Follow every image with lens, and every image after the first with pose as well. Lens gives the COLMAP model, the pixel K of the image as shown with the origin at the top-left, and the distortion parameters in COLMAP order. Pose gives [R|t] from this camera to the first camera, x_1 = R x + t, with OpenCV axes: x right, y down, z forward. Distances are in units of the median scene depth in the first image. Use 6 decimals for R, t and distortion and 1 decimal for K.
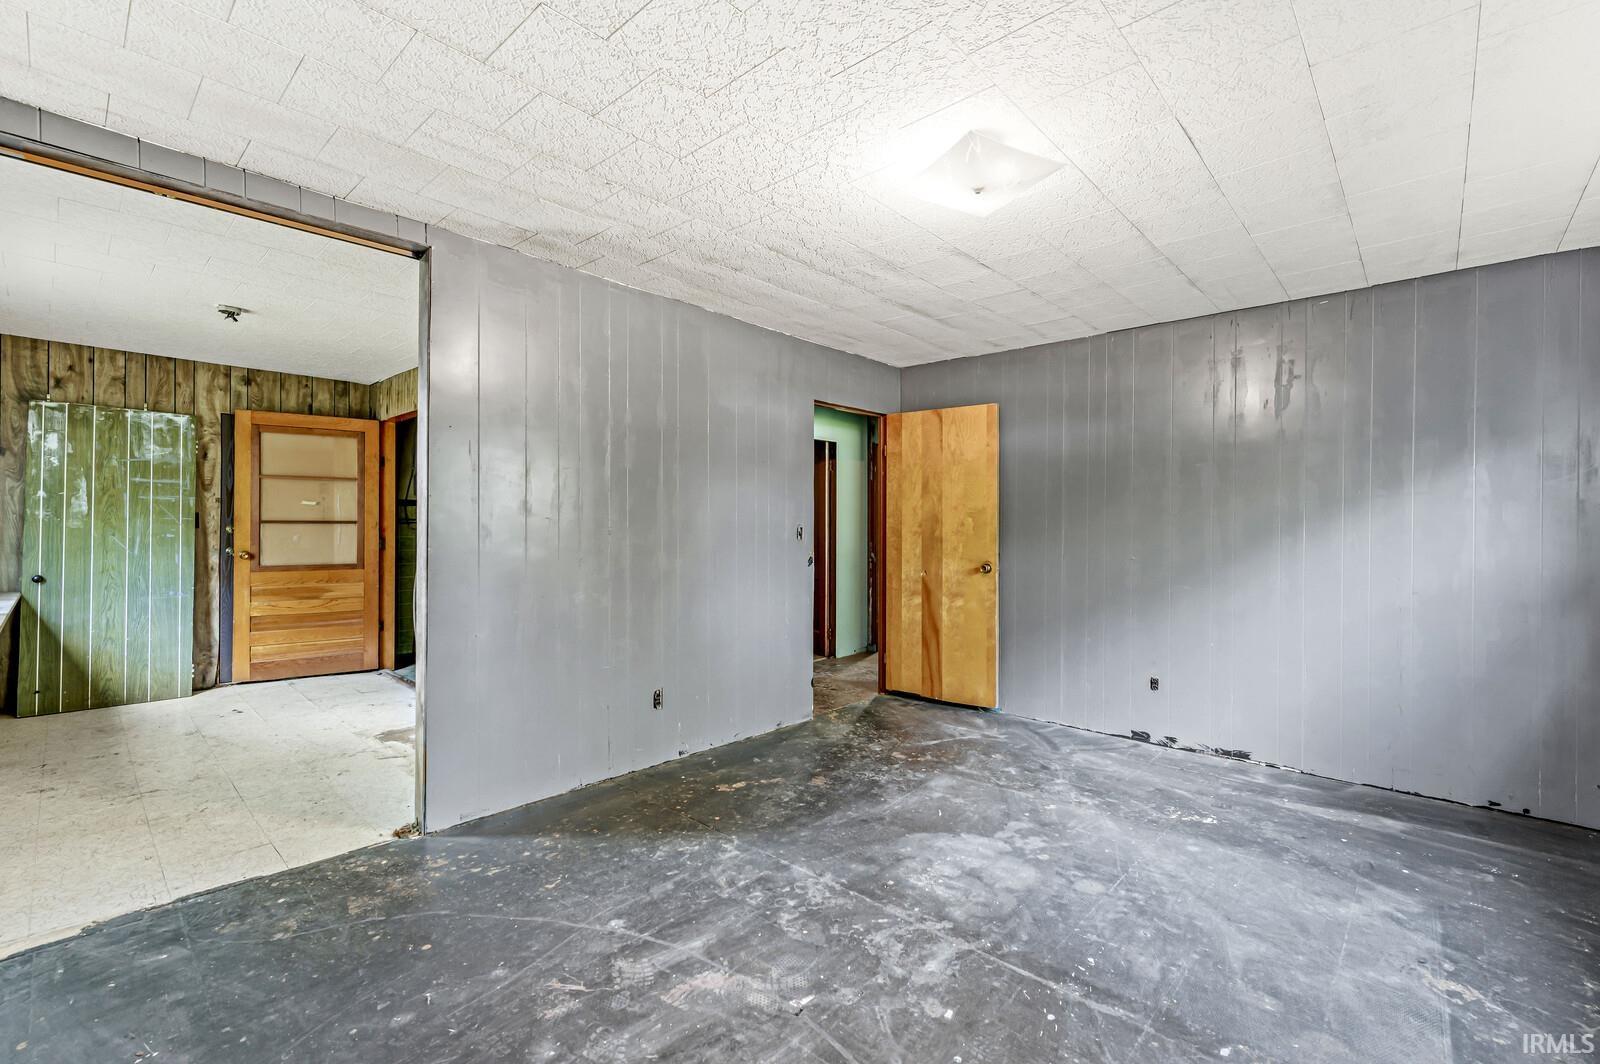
lens RADIAL K [[691.4, 0, 802.7], [0, 691.4, 525.6], [0, 0, 1]] dist [-0.002611, -0.000738]
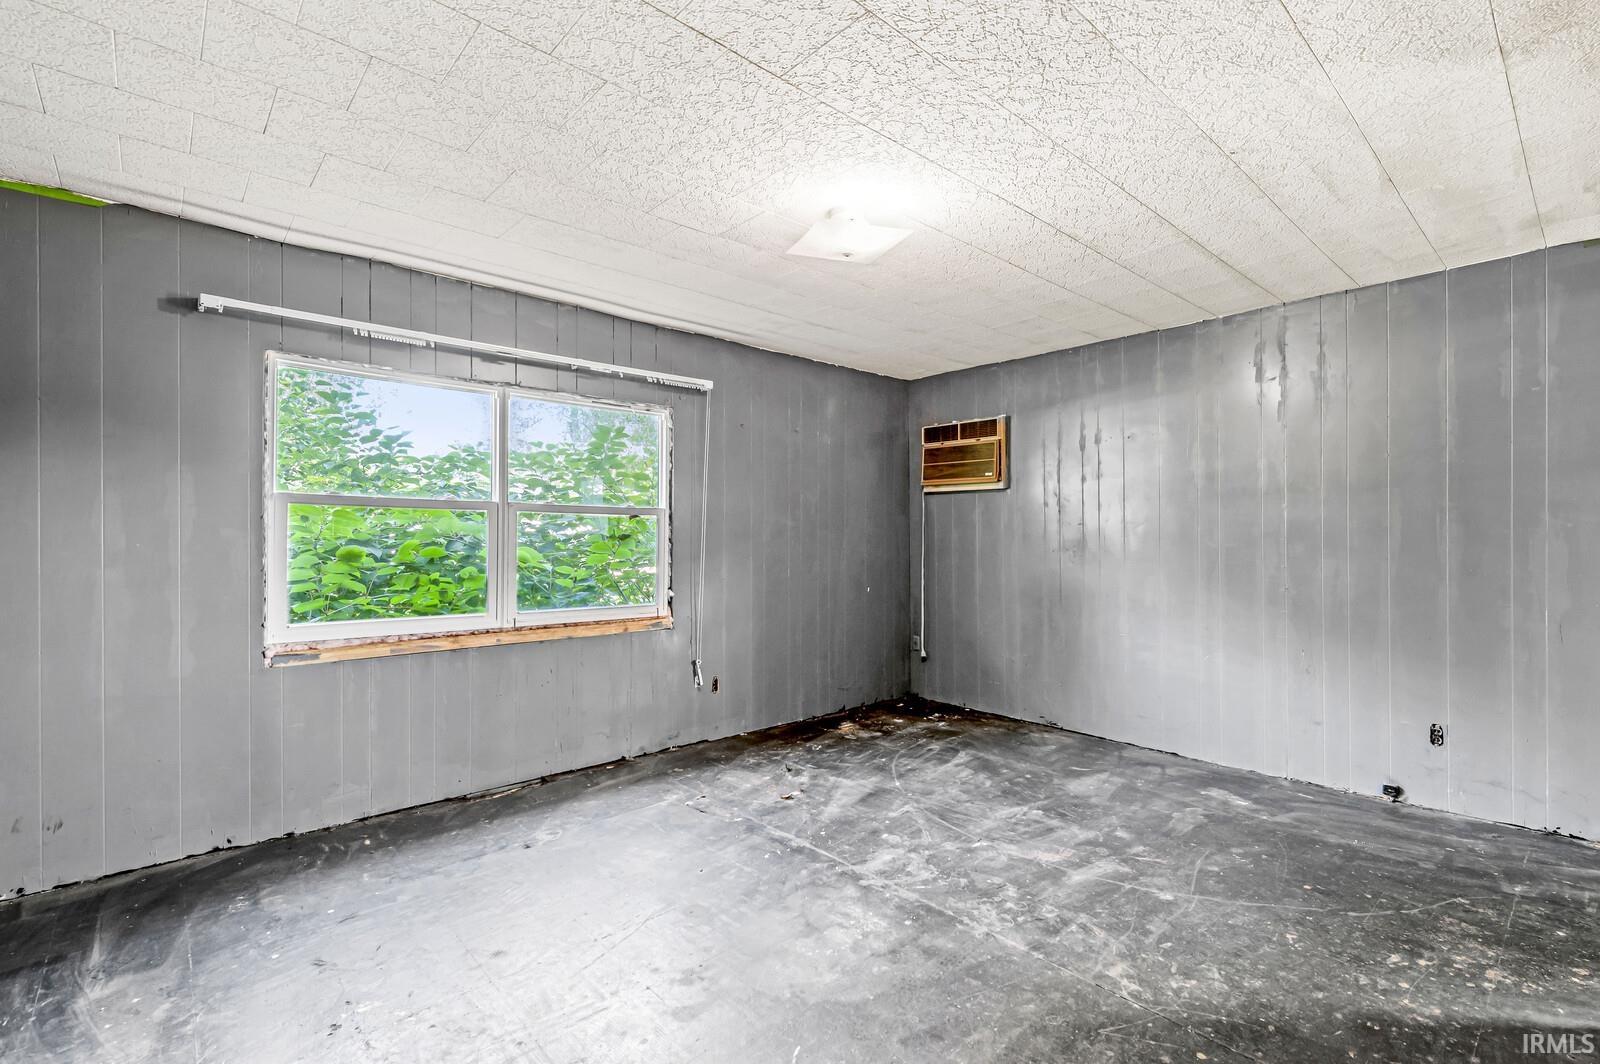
lens RADIAL K [[717.7, 0, 801.7], [0, 717.7, 536.4], [0, 0, 1]] dist [0.001395, 0.000548]
pose [[-0.994570, -0.006777, 0.103848, 0.079980], [-0.006362, 0.999970, 0.004329, 0.000035], [-0.103874, 0.003645, -0.994584, 0.910959]]
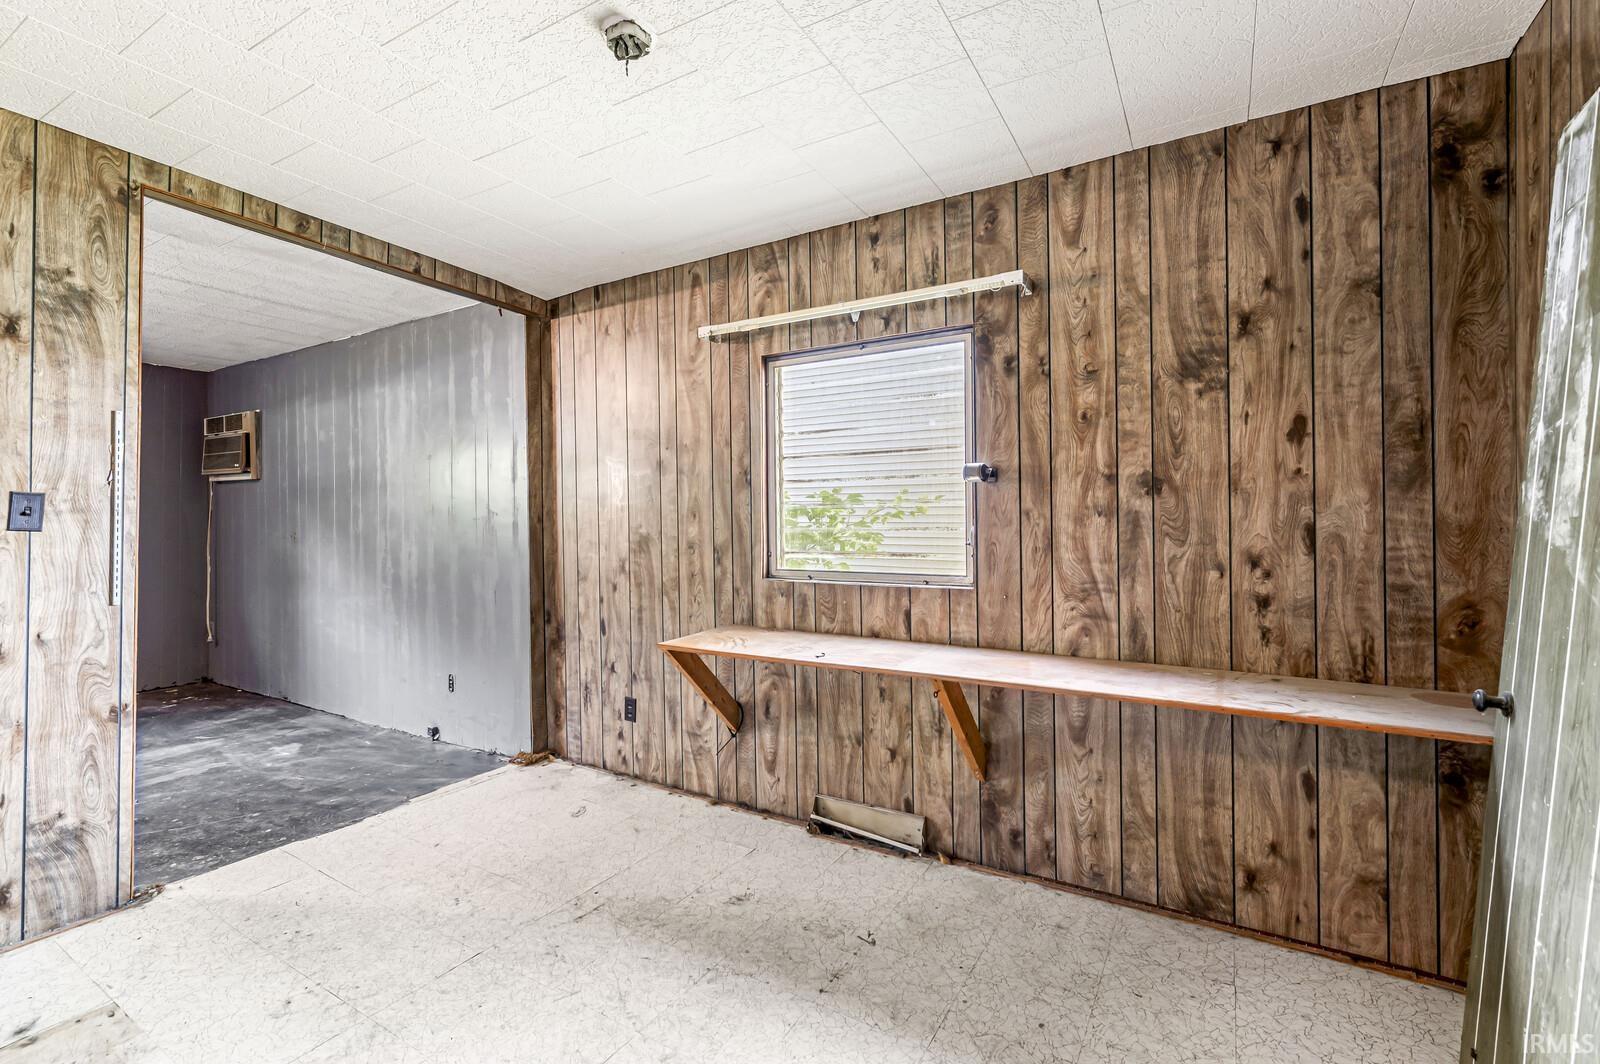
lens RADIAL K [[691.4, 0, 791.5], [0, 691.4, 521.5], [0, 0, 1]] dist [-0.002611, -0.000738]
pose [[-0.976969, -0.010031, -0.213145, -0.609477], [-0.009281, 0.999947, -0.004520, -0.004214], [0.213179, -0.002438, -0.977010, 1.045401]]
